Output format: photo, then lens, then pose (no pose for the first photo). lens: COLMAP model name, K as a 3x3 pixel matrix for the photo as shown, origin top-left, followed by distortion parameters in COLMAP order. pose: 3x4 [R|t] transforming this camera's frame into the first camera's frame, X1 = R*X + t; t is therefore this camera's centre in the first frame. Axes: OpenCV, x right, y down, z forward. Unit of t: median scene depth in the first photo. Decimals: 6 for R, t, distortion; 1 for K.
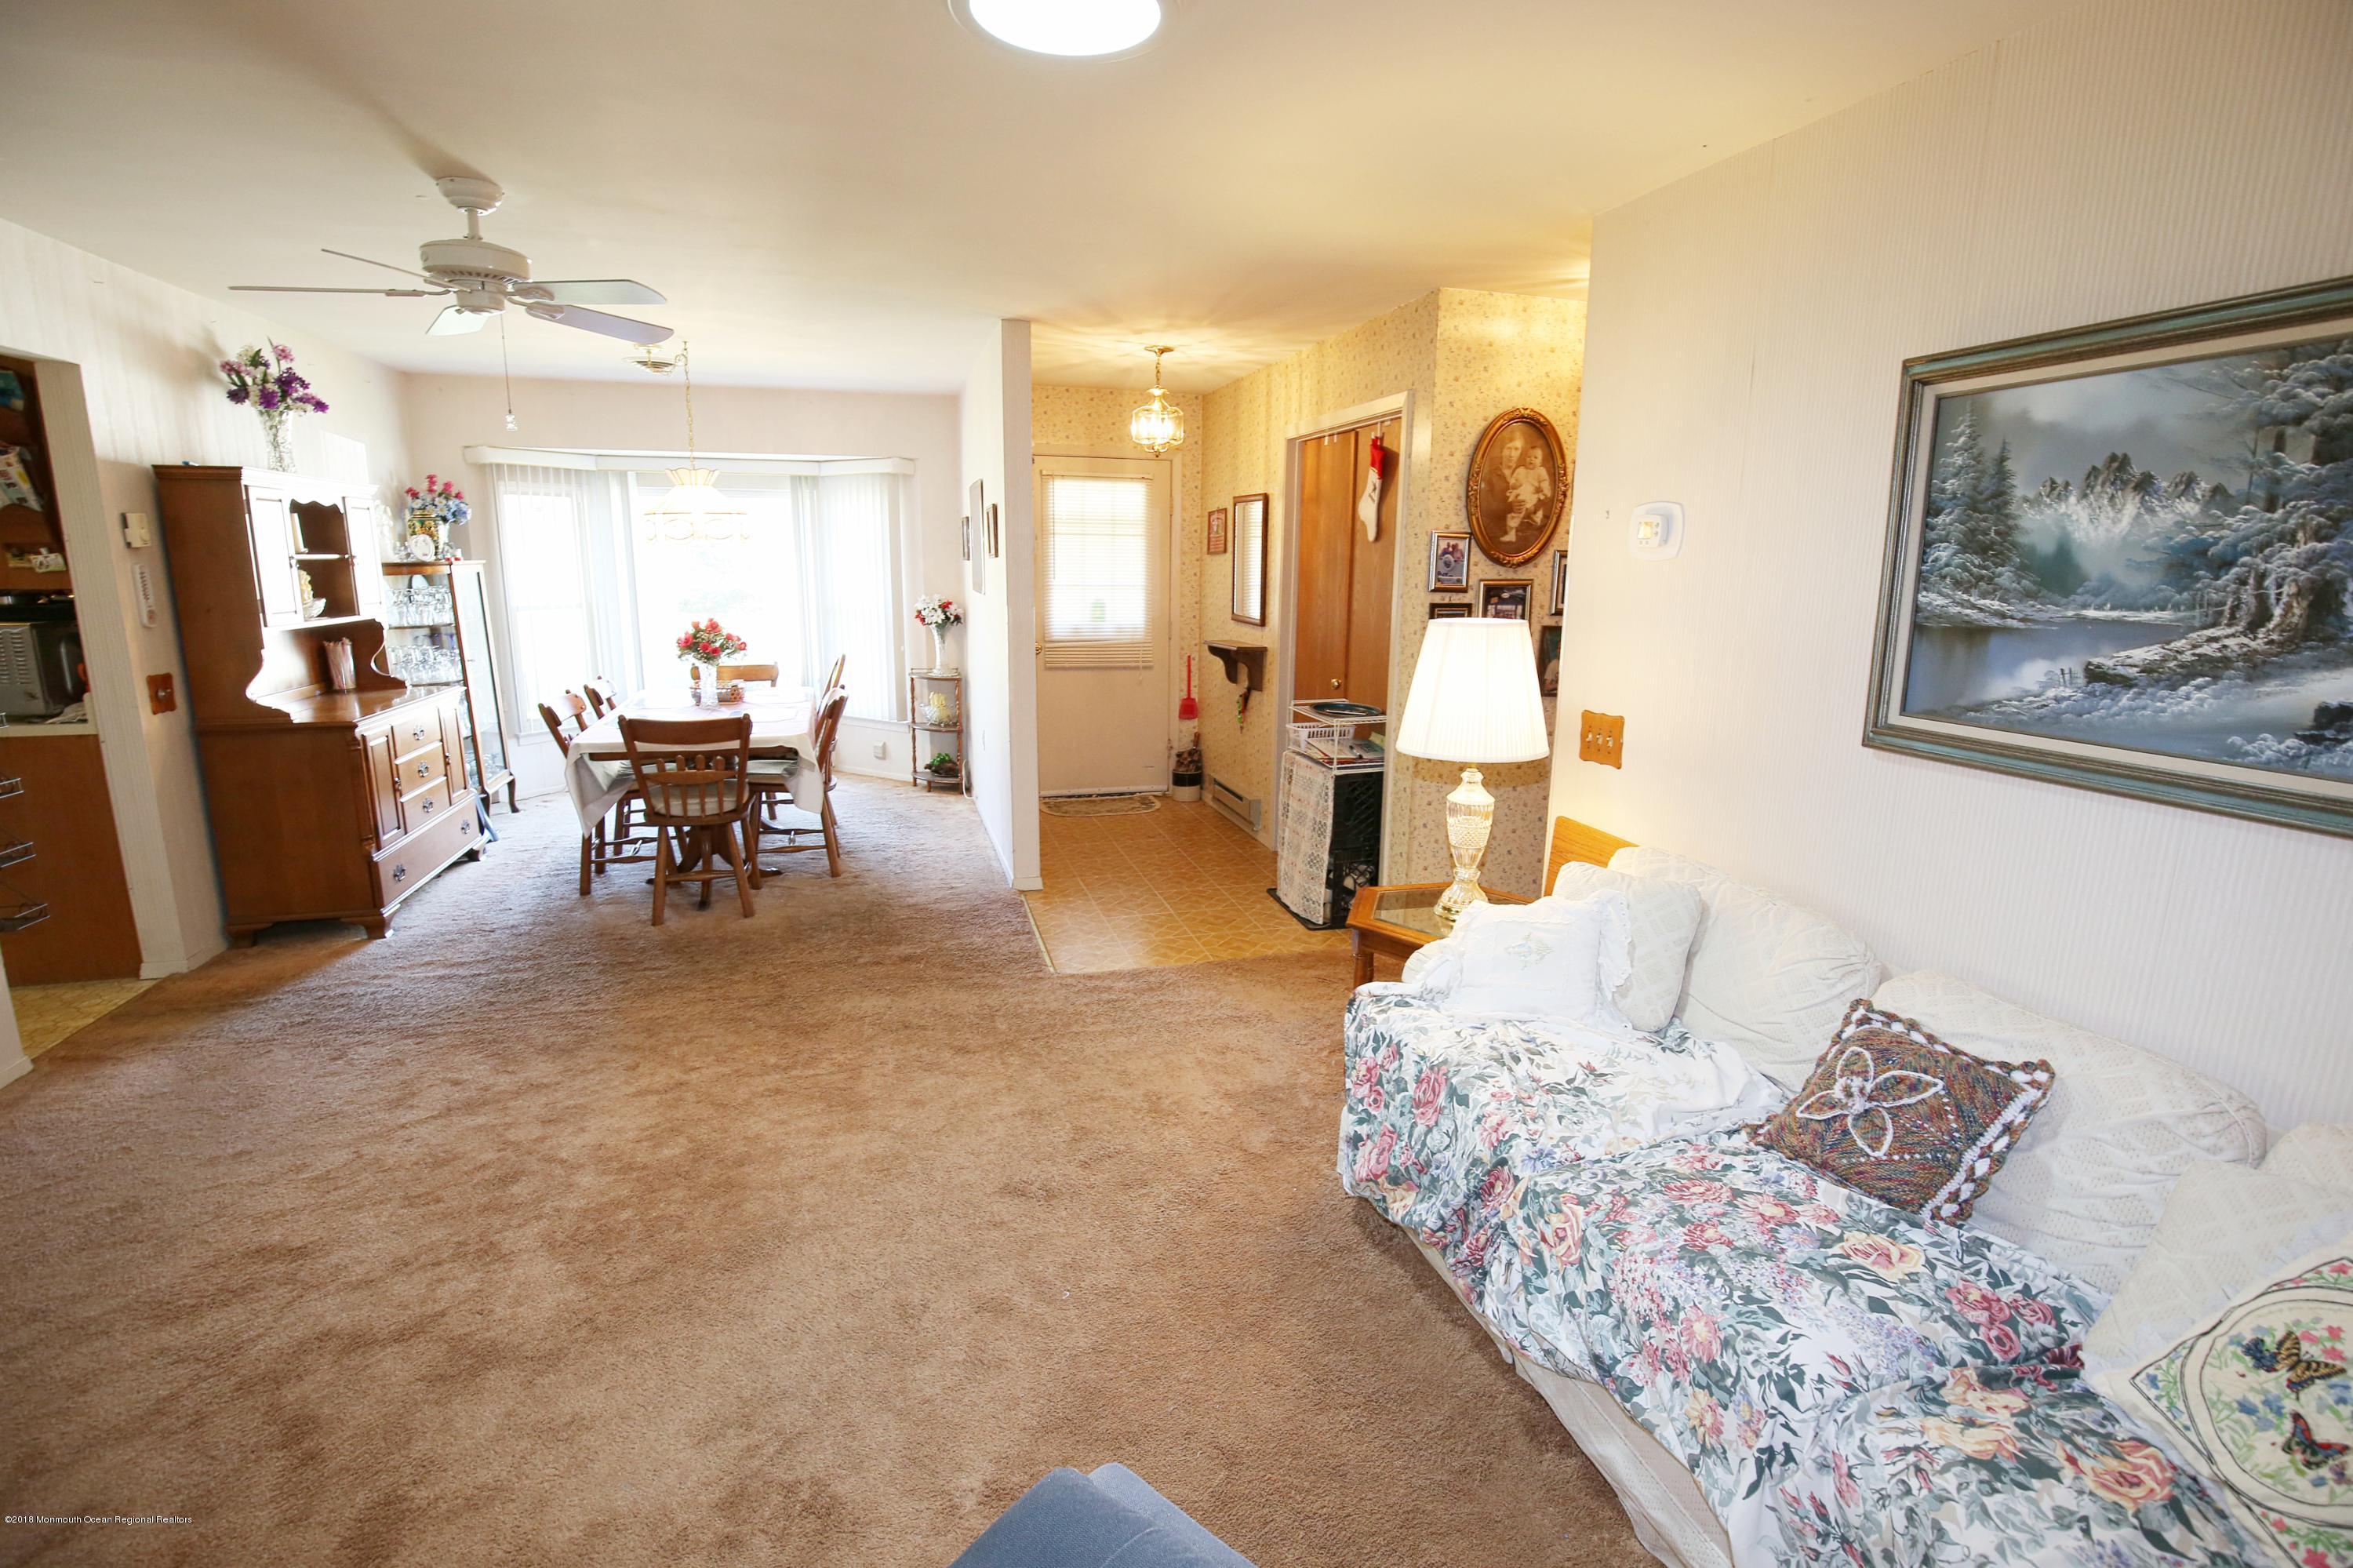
lens RADIAL K [[1094.3, 0, 1176.5], [0, 1094.3, 784.0], [0, 0, 1]] dist [-0.029249, 0.000655]
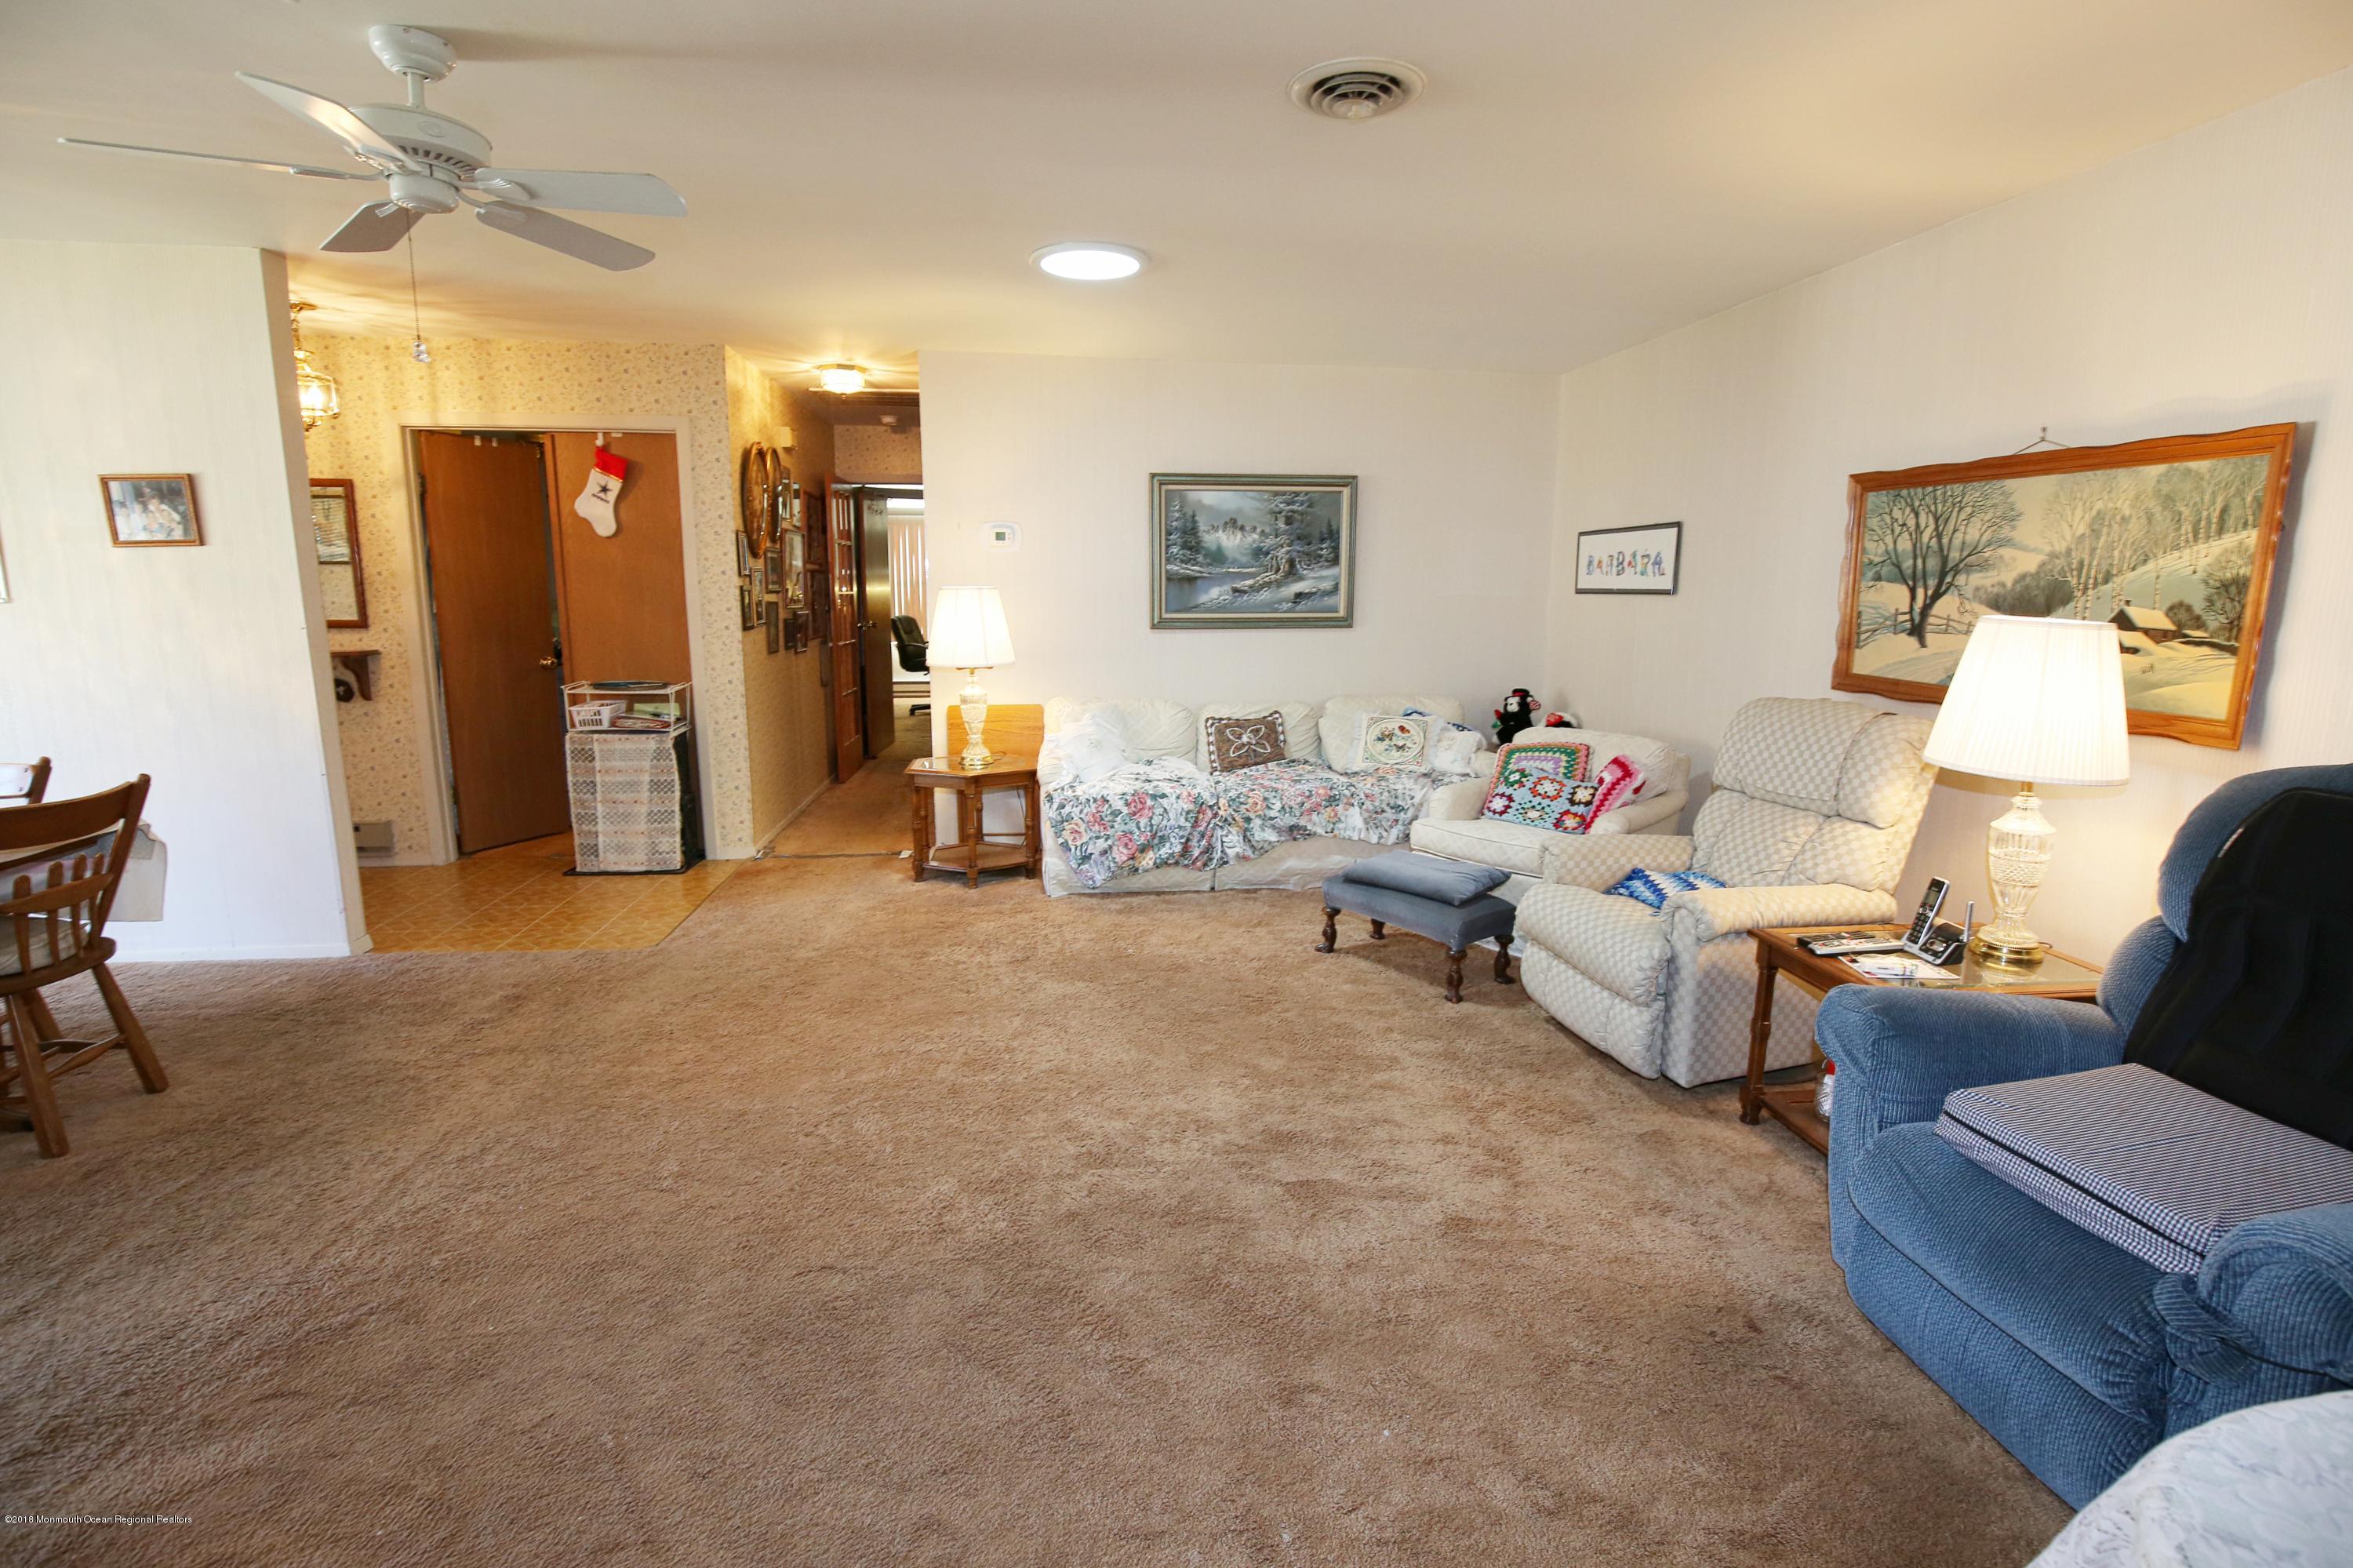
lens RADIAL K [[1094.3, 0, 1176.5], [0, 1094.3, 784.0], [0, 0, 1]] dist [-0.029249, 0.000655]
pose [[0.143936, -0.188186, 0.971529, -2.198292], [0.194905, 0.967913, 0.158609, -0.091268], [-0.970203, 0.166527, 0.175996, 0.683190]]
